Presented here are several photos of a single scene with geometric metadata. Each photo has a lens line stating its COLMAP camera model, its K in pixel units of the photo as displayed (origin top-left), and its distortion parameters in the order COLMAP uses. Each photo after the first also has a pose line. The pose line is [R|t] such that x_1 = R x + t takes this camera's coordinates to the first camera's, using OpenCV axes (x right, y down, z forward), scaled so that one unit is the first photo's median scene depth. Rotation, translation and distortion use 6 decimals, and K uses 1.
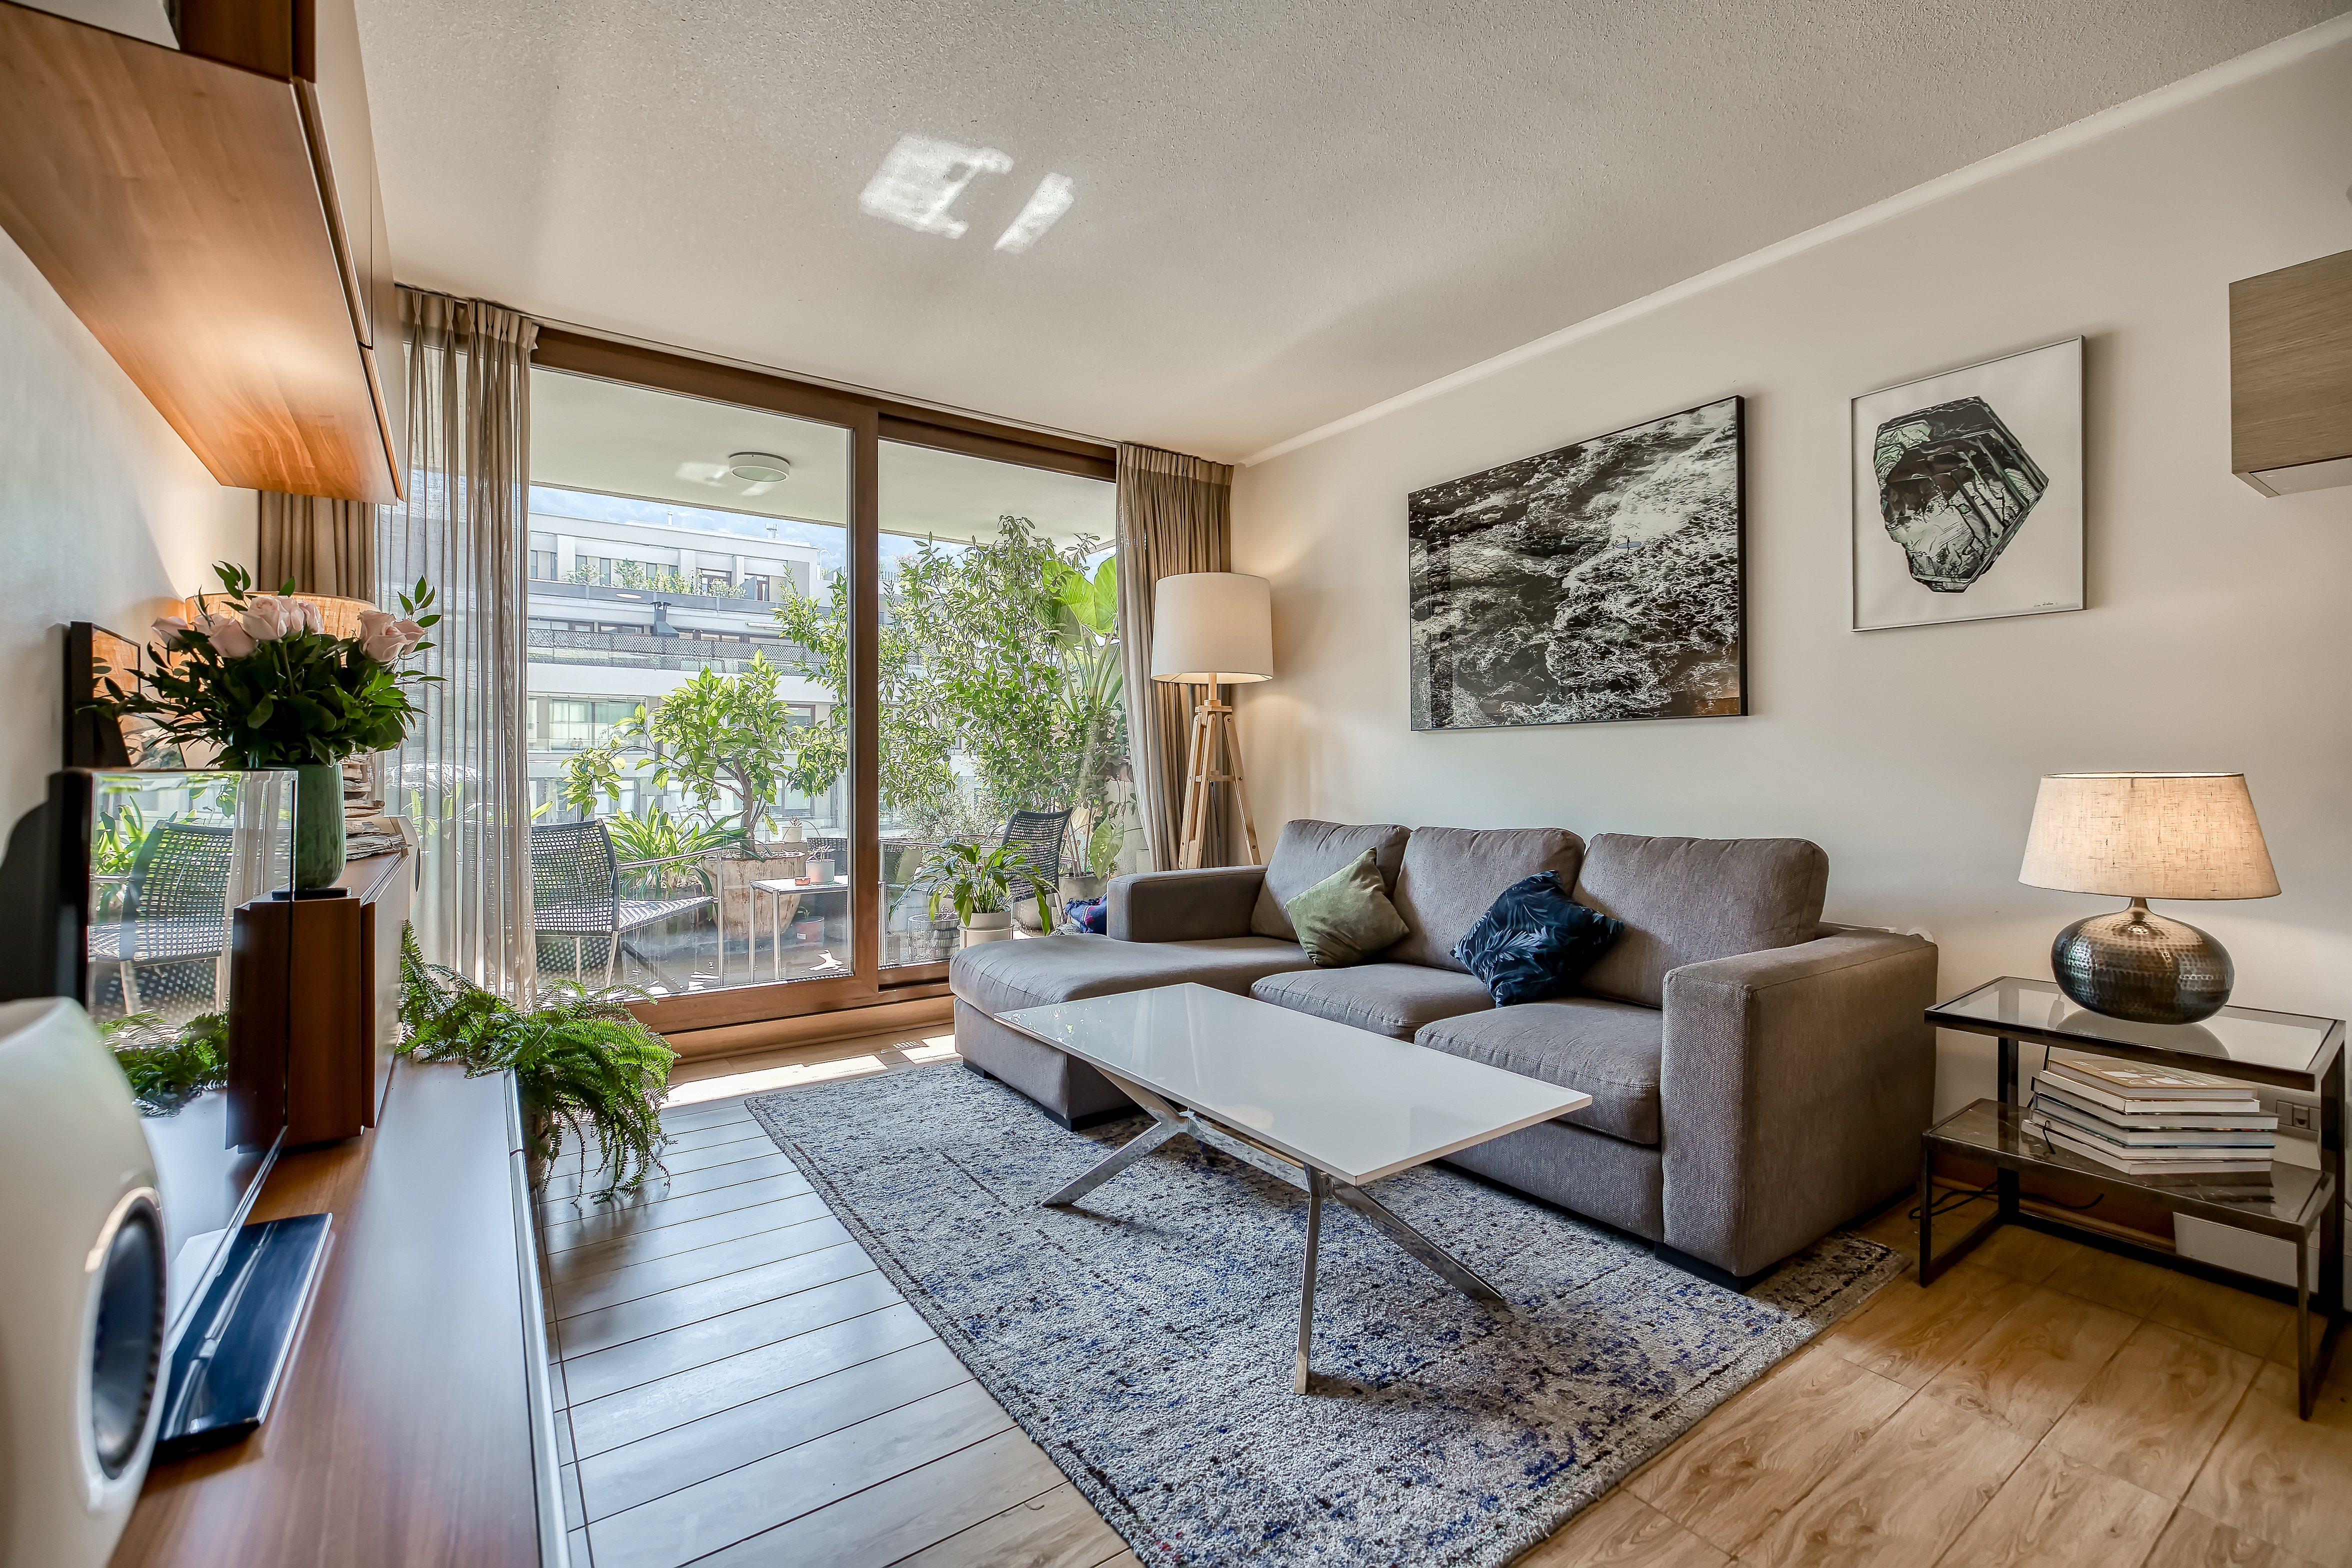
lens RADIAL K [[998.8, 0, 1169.5], [0, 998.8, 768.0], [0, 0, 1]] dist [0.001188, 0.000382]
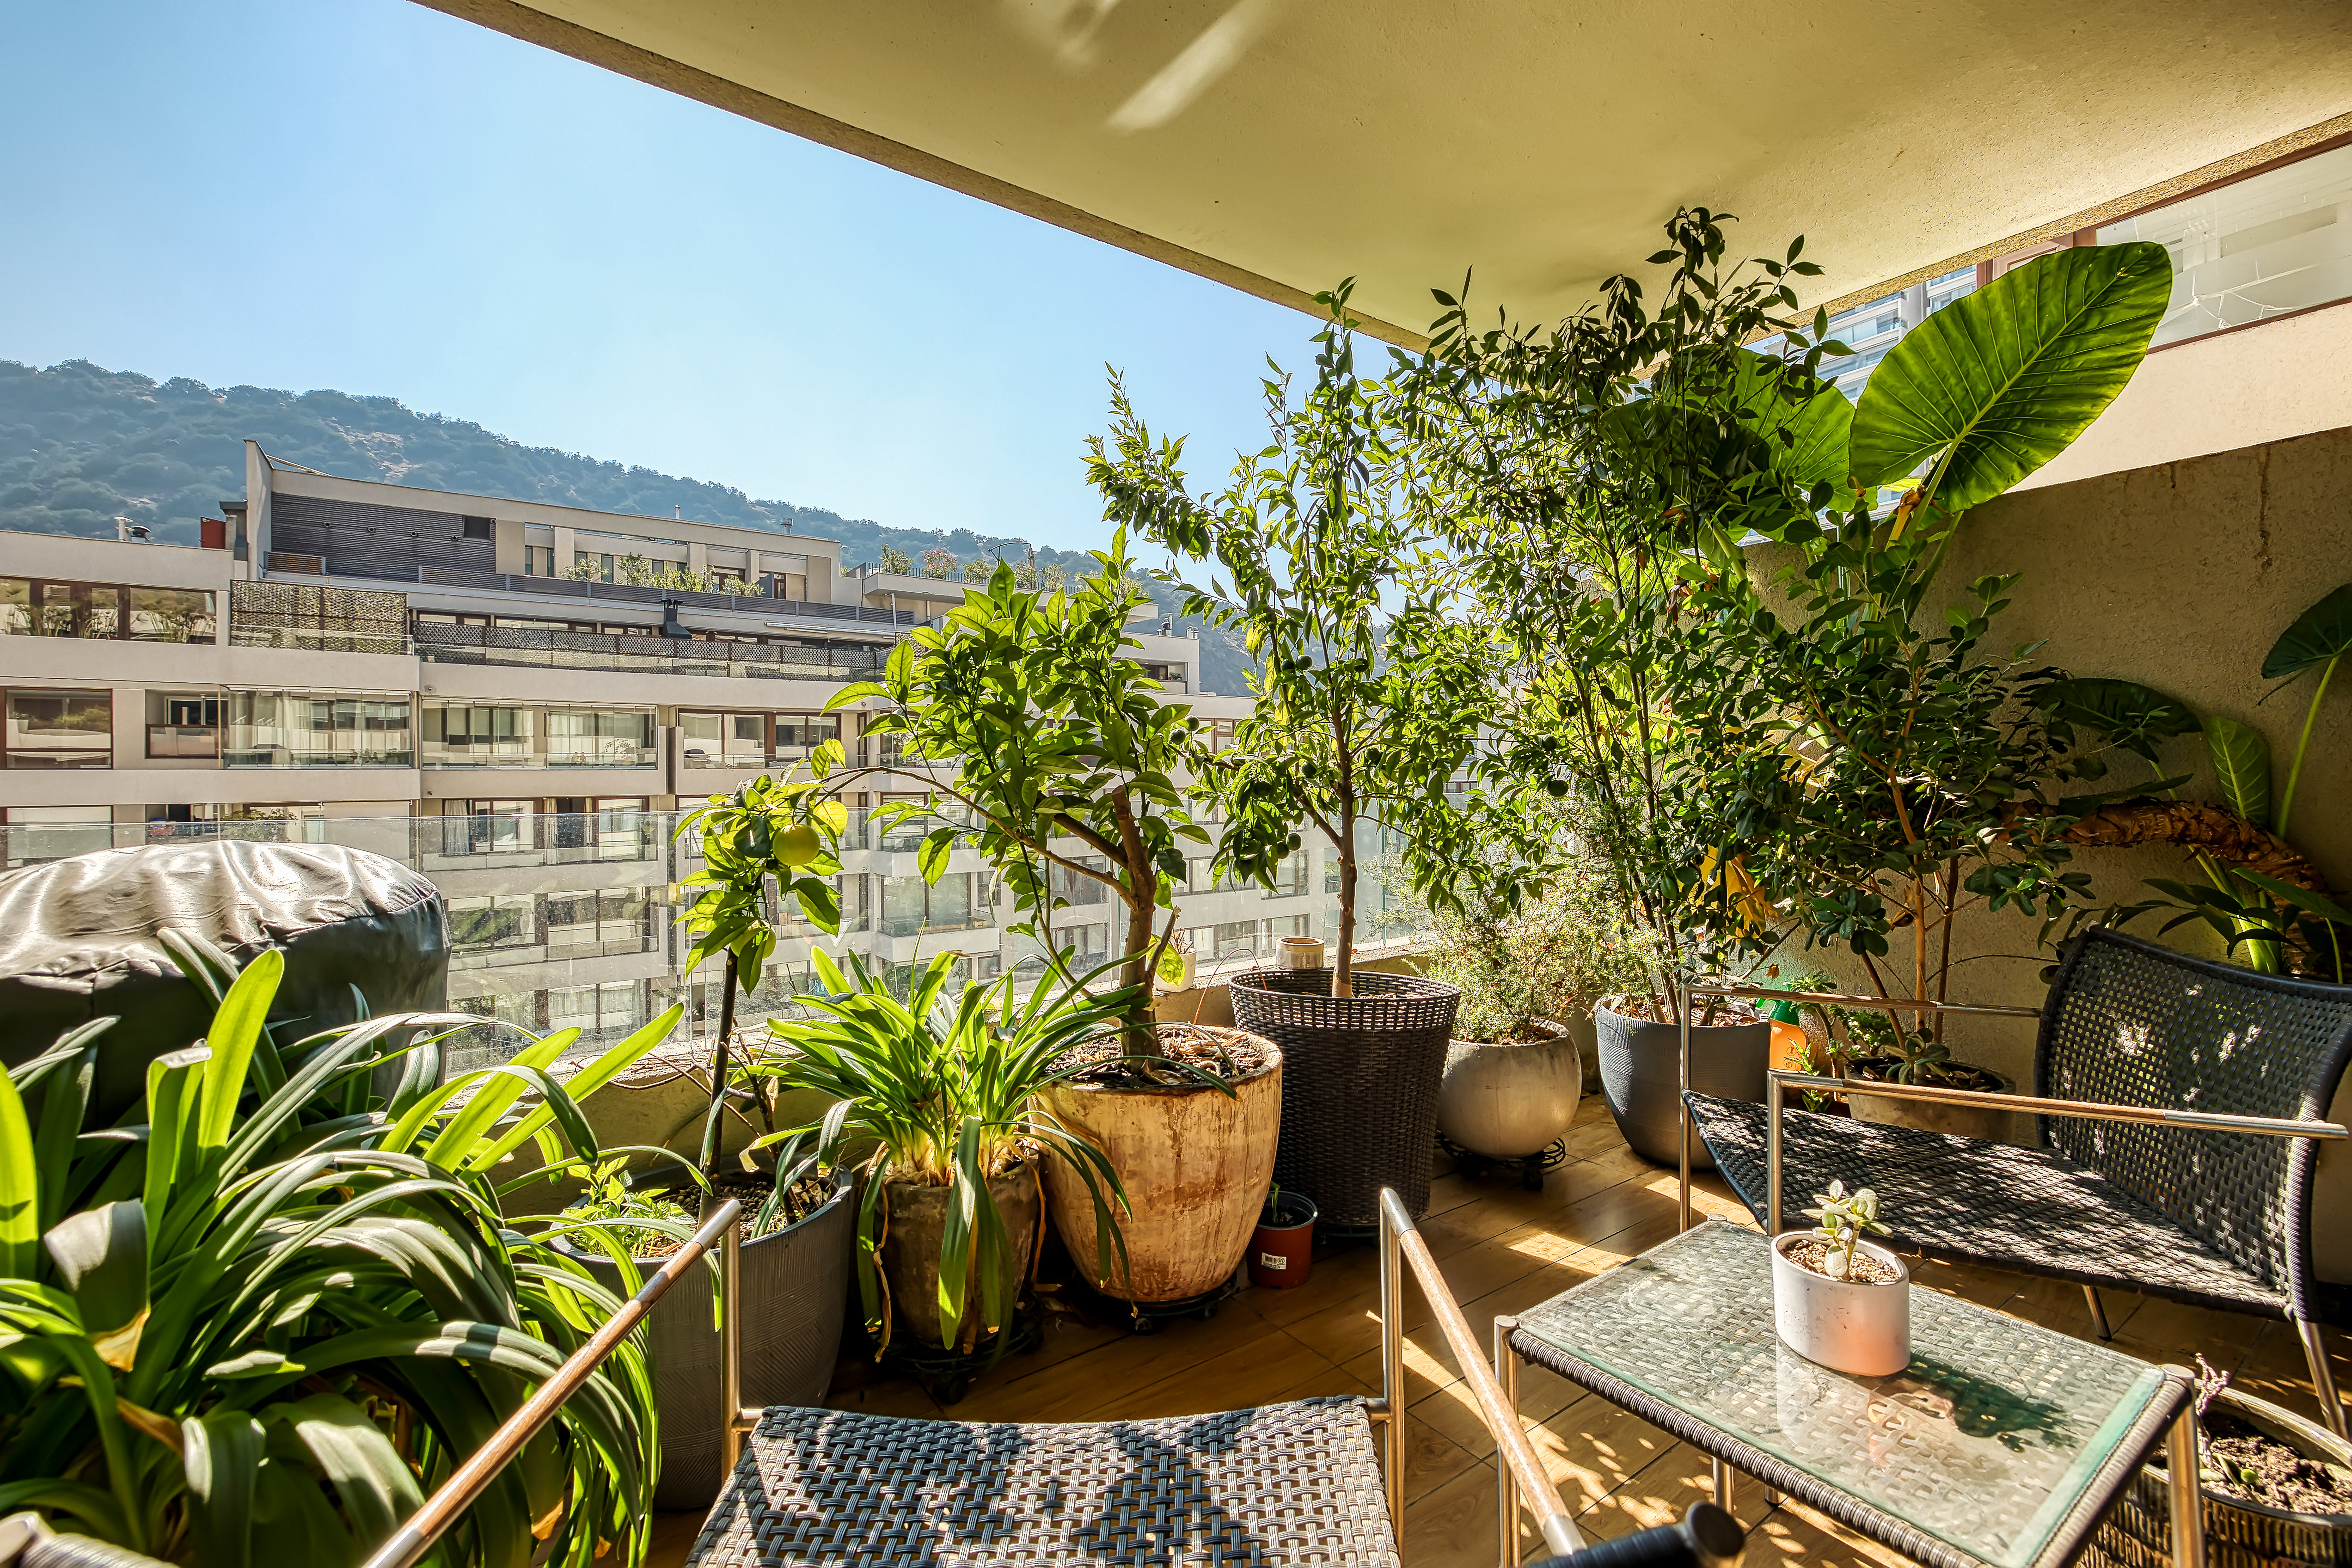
lens RADIAL K [[1009.1, 0, 1176.0], [0, 1009.1, 784.0], [0, 0, 1]] dist [-0.000217, -0.000002]
pose [[0.999954, -0.008744, 0.003874, -0.659880], [0.008720, 0.999943, 0.006155, -0.030059], [-0.003927, -0.006121, 0.999974, 0.987195]]
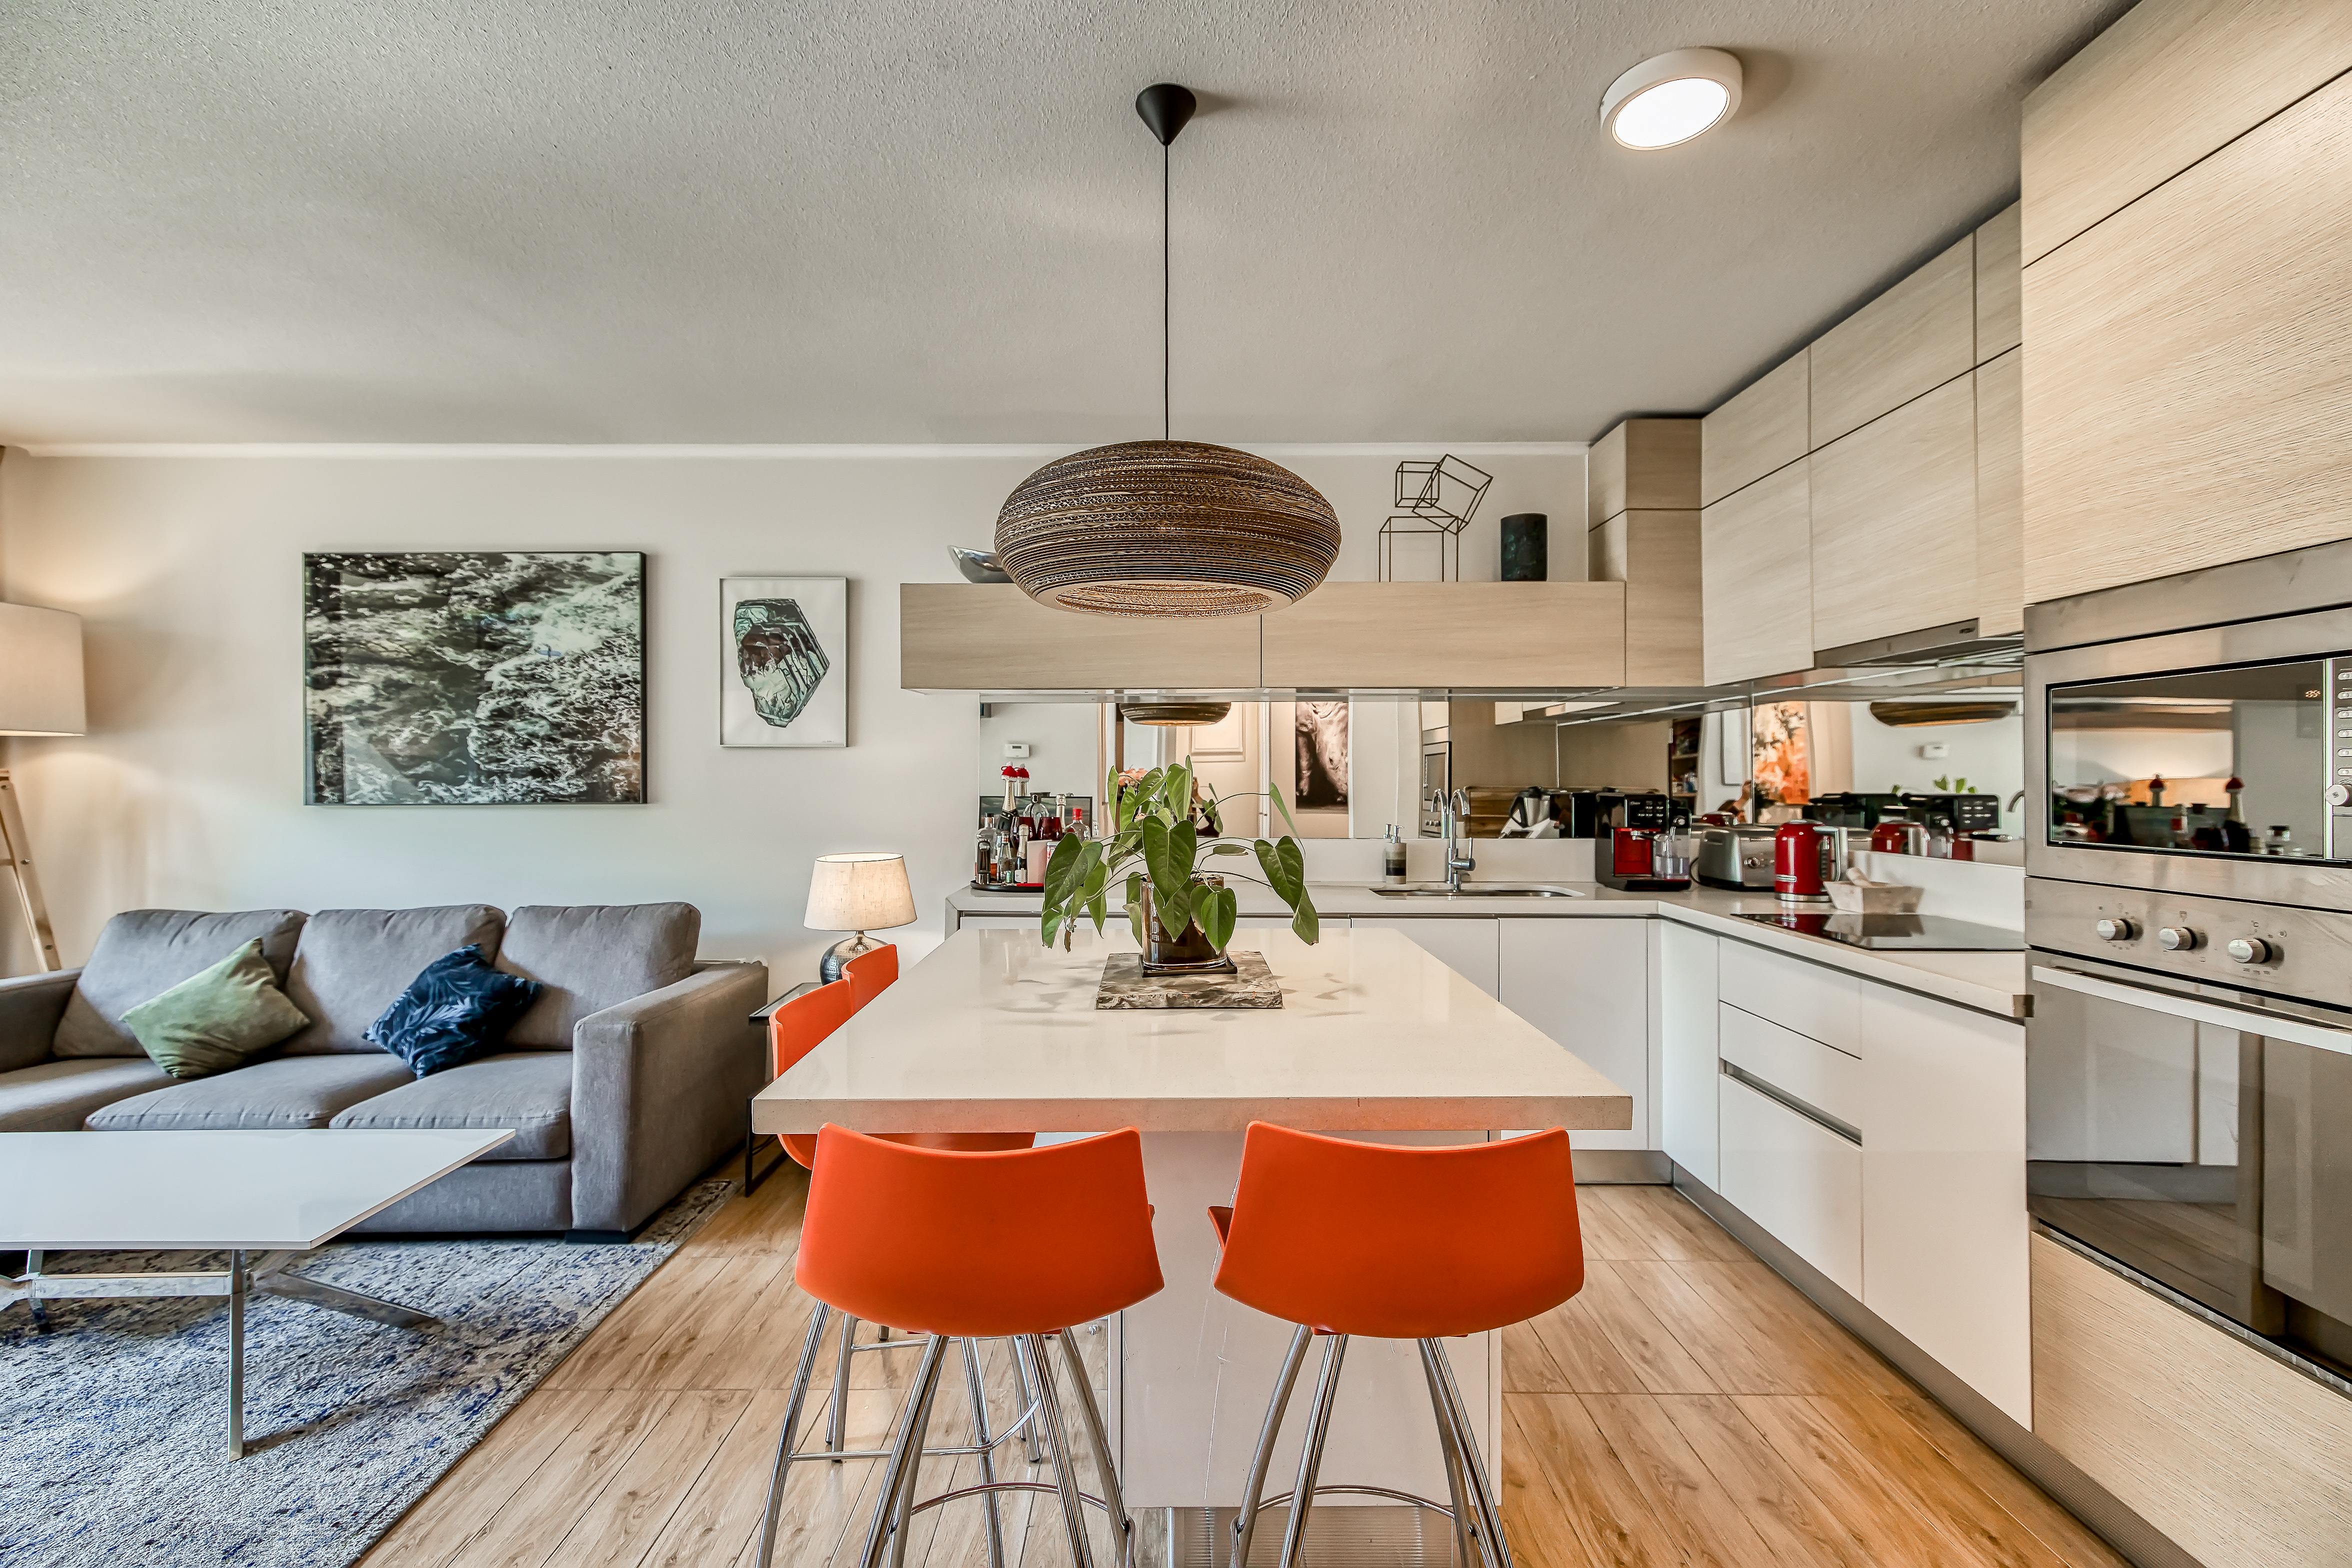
lens RADIAL K [[1056.0, 0, 1172.6], [0, 1056.0, 770.5], [0, 0, 1]] dist [0.001617, -0.000237]
pose [[0.572353, 0.007551, 0.819973, -0.132332], [-0.002496, 0.999969, -0.007467, -0.080144], [-0.820004, 0.002227, 0.572354, -0.296756]]
